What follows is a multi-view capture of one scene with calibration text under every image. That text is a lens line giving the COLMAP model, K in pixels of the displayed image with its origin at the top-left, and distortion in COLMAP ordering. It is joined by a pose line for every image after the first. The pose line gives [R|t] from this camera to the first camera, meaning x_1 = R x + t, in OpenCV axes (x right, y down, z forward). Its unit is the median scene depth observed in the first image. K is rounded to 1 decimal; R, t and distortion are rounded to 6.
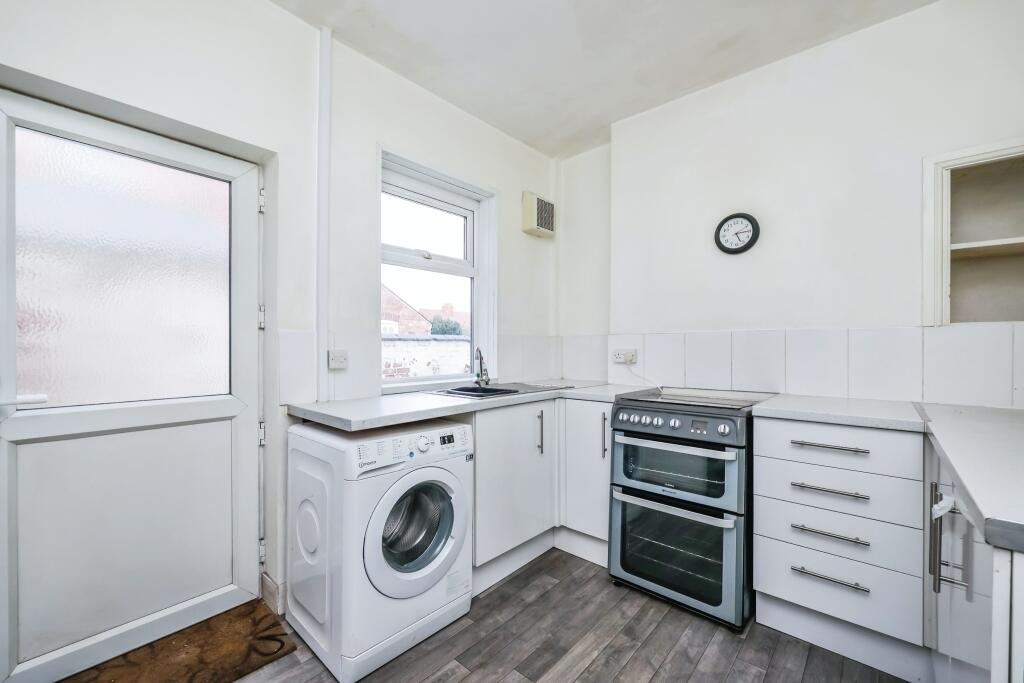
lens RADIAL K [[417.7, 0, 513.4], [0, 417.7, 346.9], [0, 0, 1]] dist [0.000758, -0.000715]
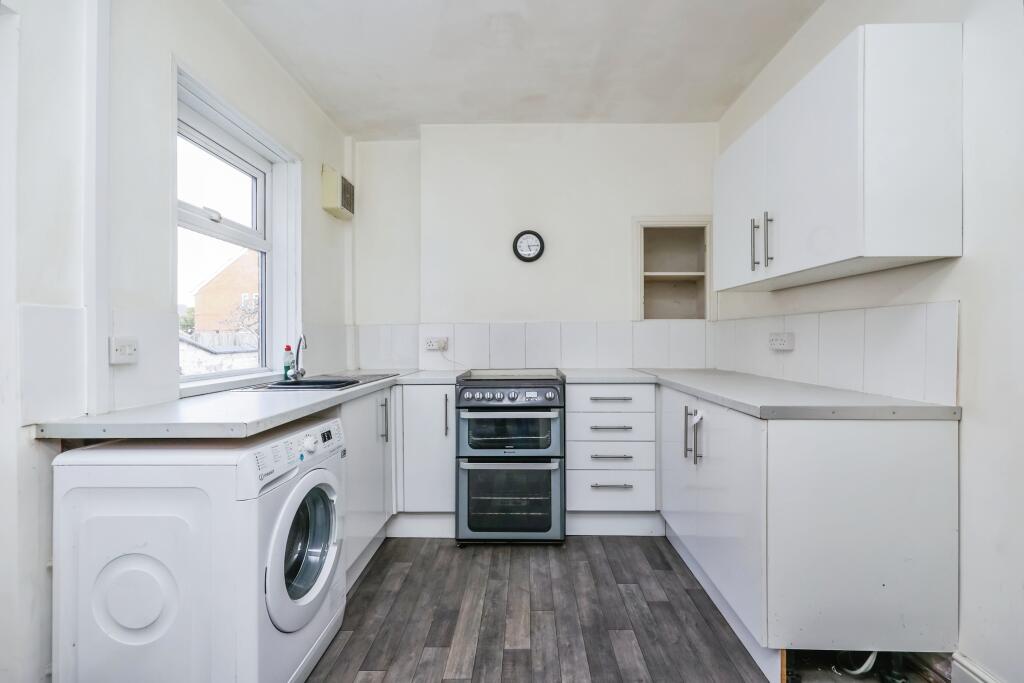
lens RADIAL K [[417.7, 0, 517.7], [0, 417.7, 338.0], [0, 0, 1]] dist [0.000758, -0.000715]
pose [[0.759669, -0.004502, 0.650295, -0.392798], [0.008335, 0.999961, -0.002815, 0.018289], [-0.650257, 0.007559, 0.759677, 0.058966]]
